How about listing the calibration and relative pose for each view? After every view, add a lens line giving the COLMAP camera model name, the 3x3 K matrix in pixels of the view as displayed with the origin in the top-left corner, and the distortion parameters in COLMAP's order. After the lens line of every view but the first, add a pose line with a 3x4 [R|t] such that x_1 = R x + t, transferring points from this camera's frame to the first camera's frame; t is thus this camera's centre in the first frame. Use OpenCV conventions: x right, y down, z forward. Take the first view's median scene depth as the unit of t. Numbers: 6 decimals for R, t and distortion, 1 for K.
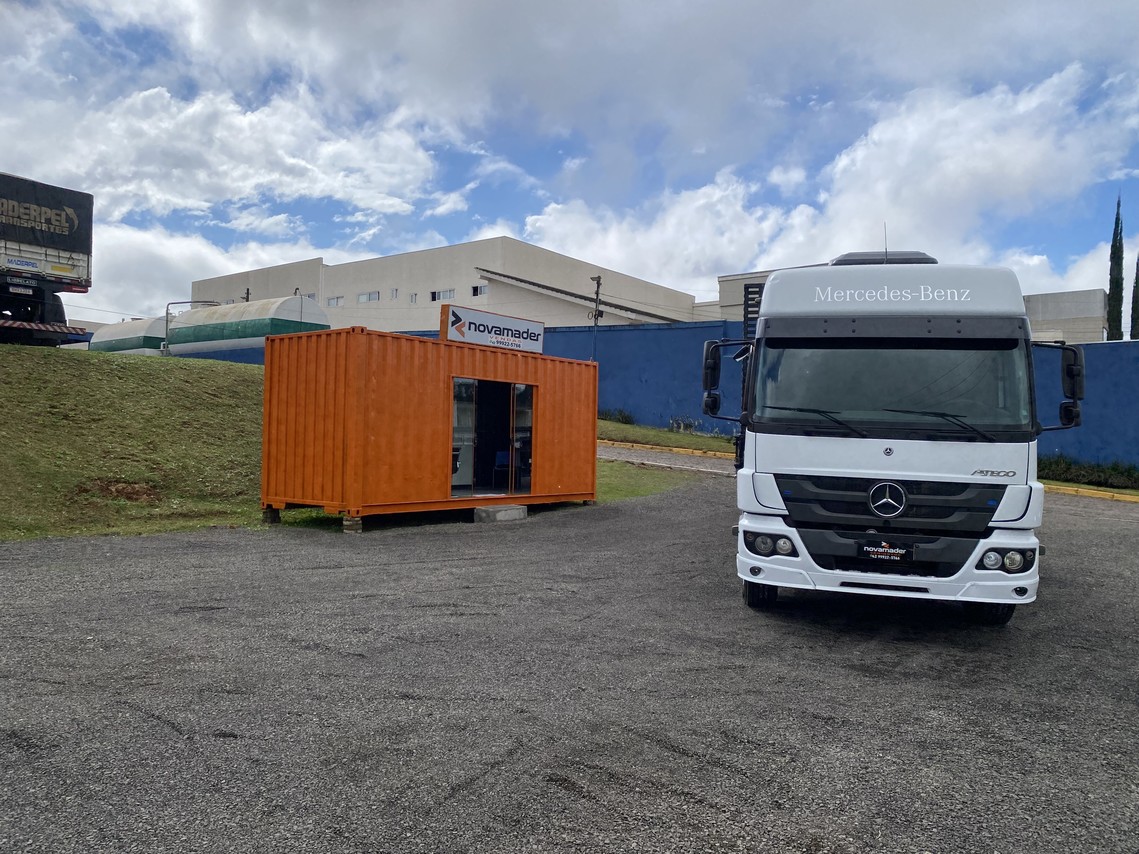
lens RADIAL K [[864.2, 0, 580.5], [0, 864.2, 423.5], [0, 0, 1]] dist [0.158788, -0.366600]
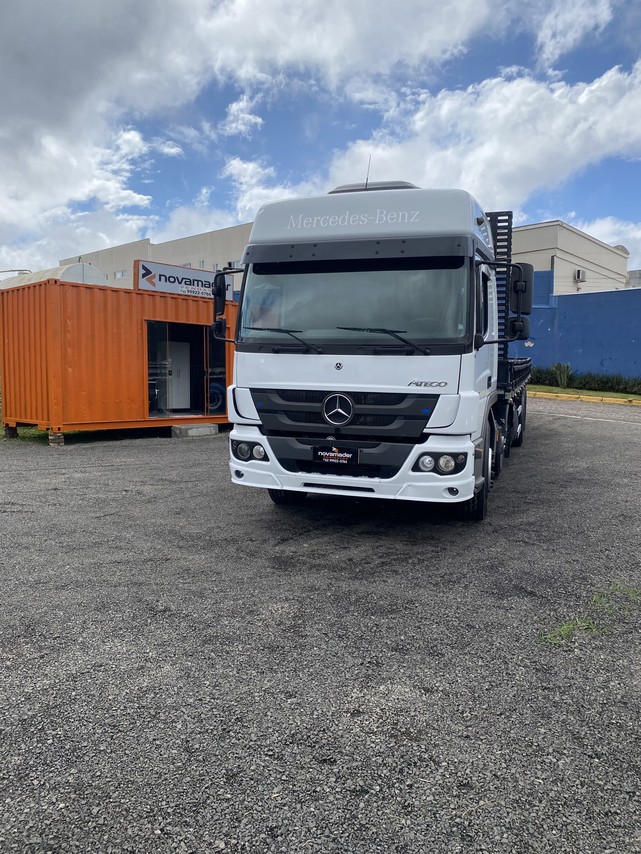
lens RADIAL K [[648.0, 0, 326.5], [0, 648.0, 424.6], [0, 0, 1]] dist [0.158788, -0.366600]
pose [[0.996472, -0.007239, -0.083610, 0.394633], [0.014703, 0.995923, 0.089006, 0.032001], [0.082625, -0.089921, 0.992516, 0.179541]]
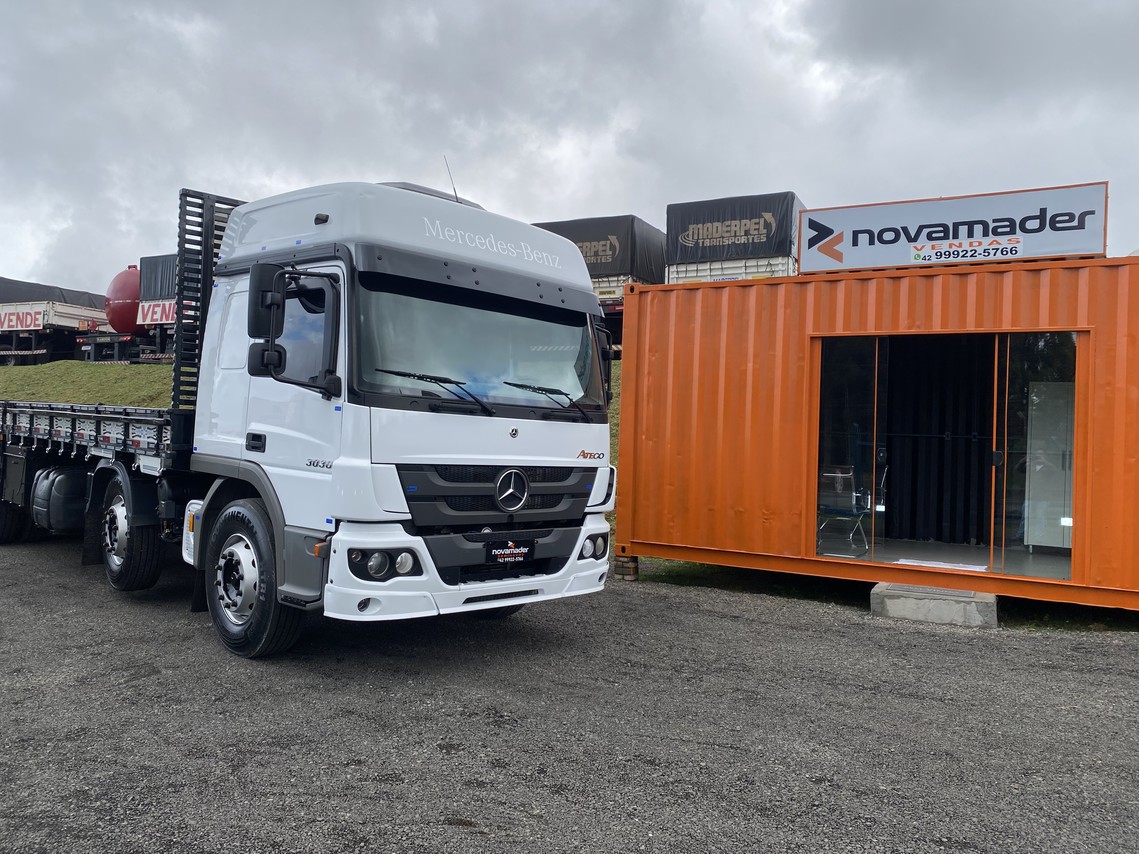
lens RADIAL K [[852.2, 0, 573.3], [0, 852.2, 424.1], [0, 0, 1]] dist [0.079875, -0.110308]
pose [[0.522701, 0.008451, 0.852474, -0.306114], [-0.026378, 0.999632, 0.006264, 0.016707], [-0.852108, -0.025761, 0.522731, 0.515064]]
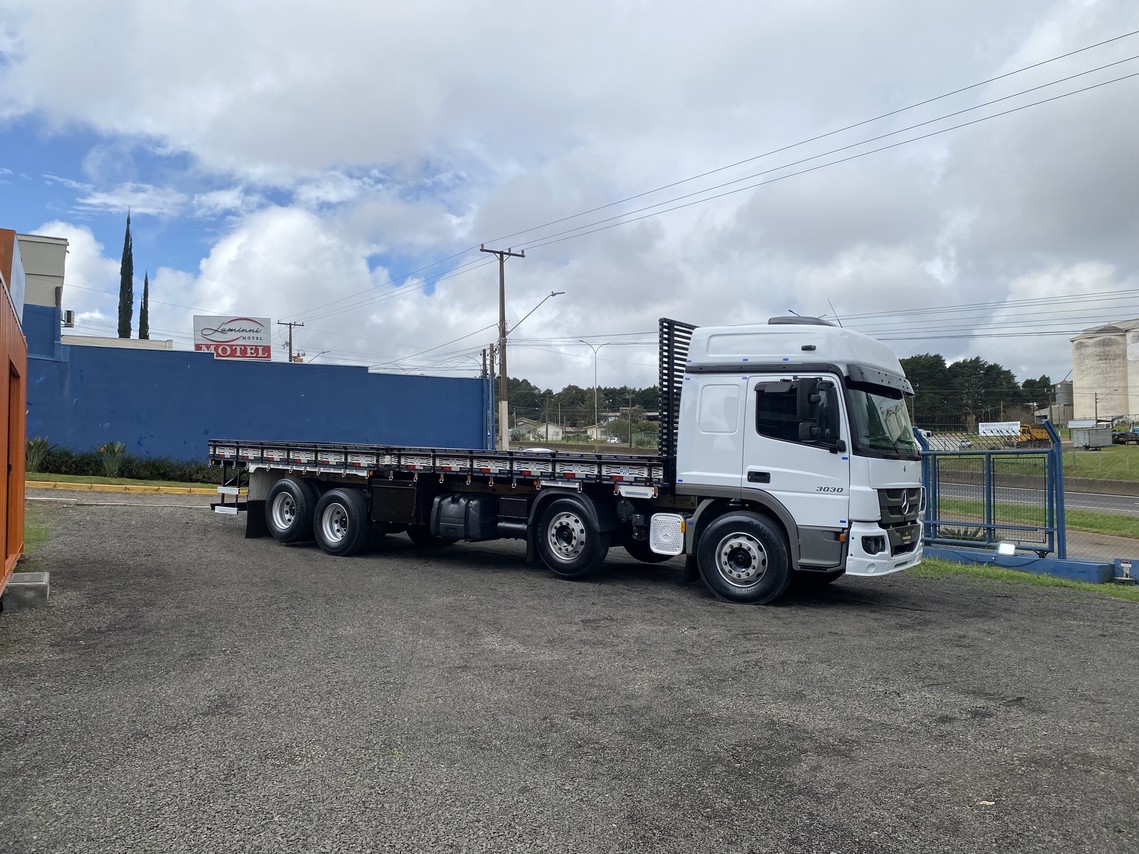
lens RADIAL K [[873.1, 0, 551.6], [0, 873.1, 421.3], [0, 0, 1]] dist [0.086058, -0.117097]
pose [[0.402686, 0.017983, 0.915161, -1.174511], [-0.011292, 0.999829, -0.014678, -0.017464], [-0.915268, -0.004423, 0.402821, 0.928459]]
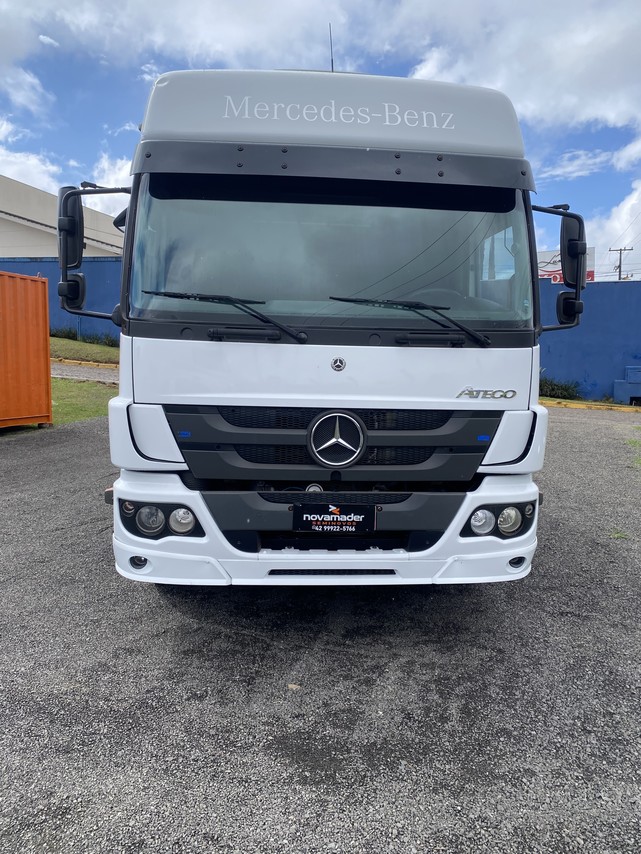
lens RADIAL K [[654.7, 0, 320.6], [0, 654.7, 419.9], [0, 0, 1]] dist [0.086058, -0.117097]
pose [[0.948167, -0.041059, 0.315110, 0.184040], [0.007196, 0.994137, 0.107884, 0.020379], [-0.317692, -0.100025, 0.942903, 0.542195]]
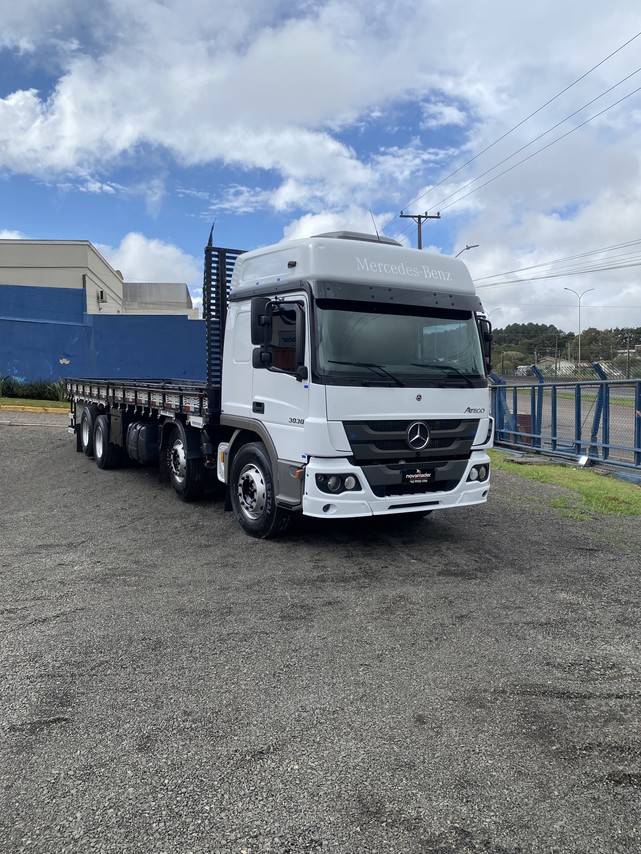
lens RADIAL K [[646.0, 0, 320.5], [0, 646.0, 427.0], [0, 0, 1]] dist [0.143438, -0.215513]
pose [[0.713168, -0.065886, 0.697890, -0.391050], [0.009752, 0.996409, 0.084103, -0.005374], [-0.700926, -0.053174, 0.711249, 0.426983]]
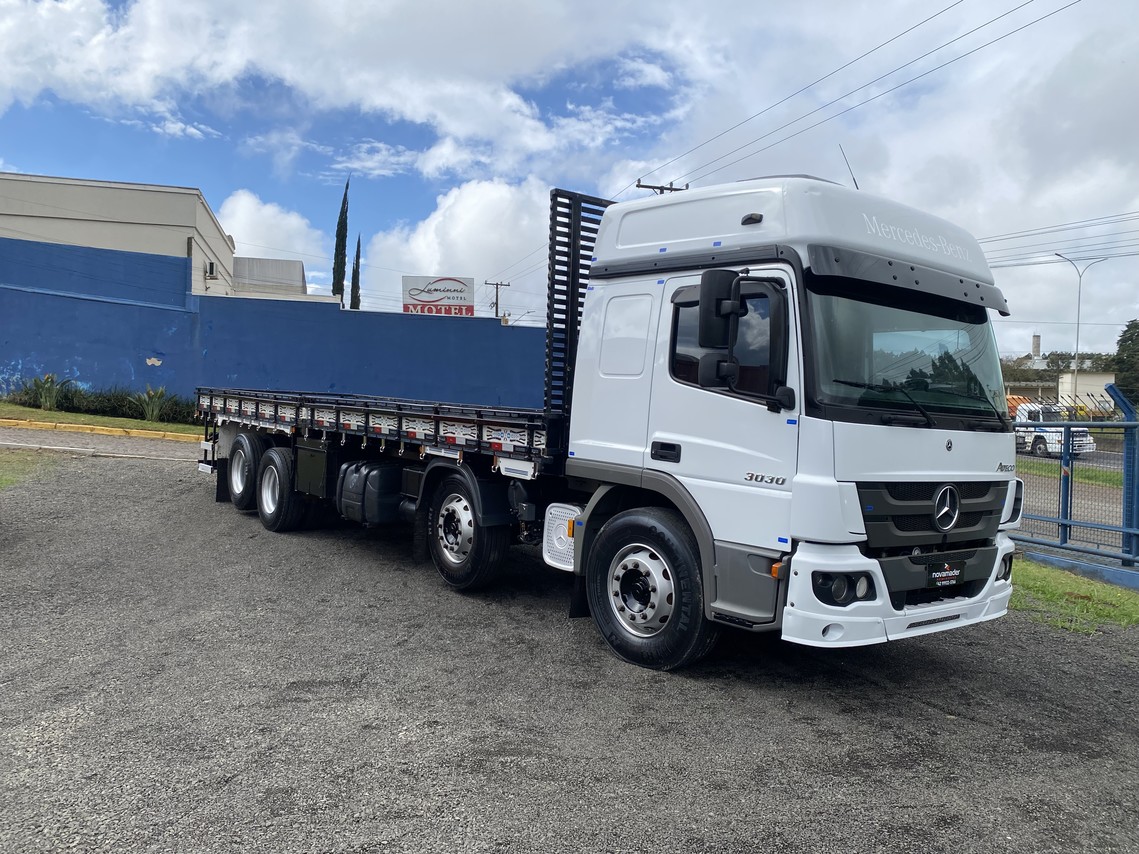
lens RADIAL K [[852.2, 0, 573.3], [0, 852.2, 424.1], [0, 0, 1]] dist [0.079875, -0.110308]
pose [[0.623630, -0.010195, 0.781653, -0.434560], [-0.028681, 0.998943, 0.035911, -0.004101], [-0.781193, -0.044814, 0.622679, 0.770654]]
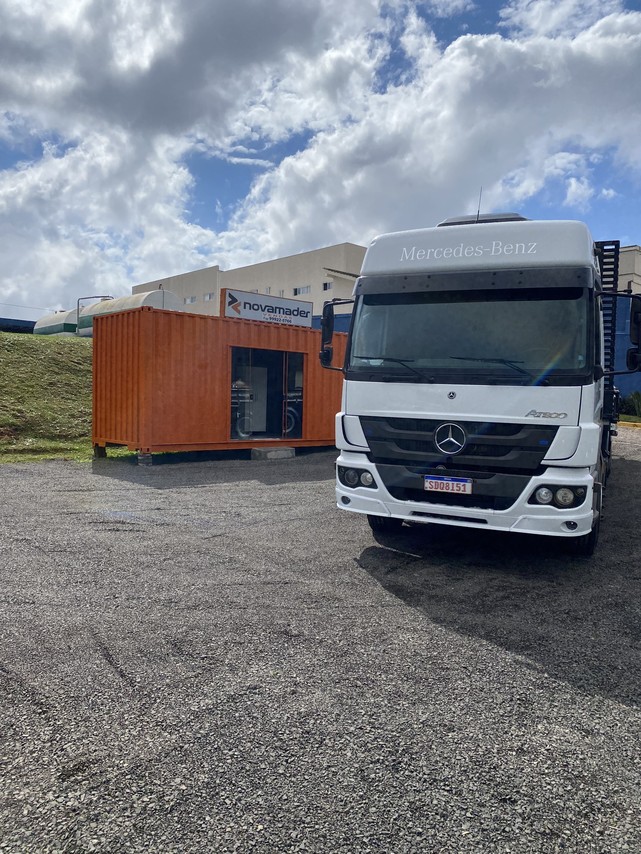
lens RADIAL K [[648.0, 0, 326.5], [0, 648.0, 424.6], [0, 0, 1]] dist [0.158788, -0.366600]
pose [[0.985830, 0.006724, -0.167613, 0.326186], [0.002079, 0.998630, 0.052287, 0.025198], [0.167735, -0.051894, 0.984465, 0.162110]]
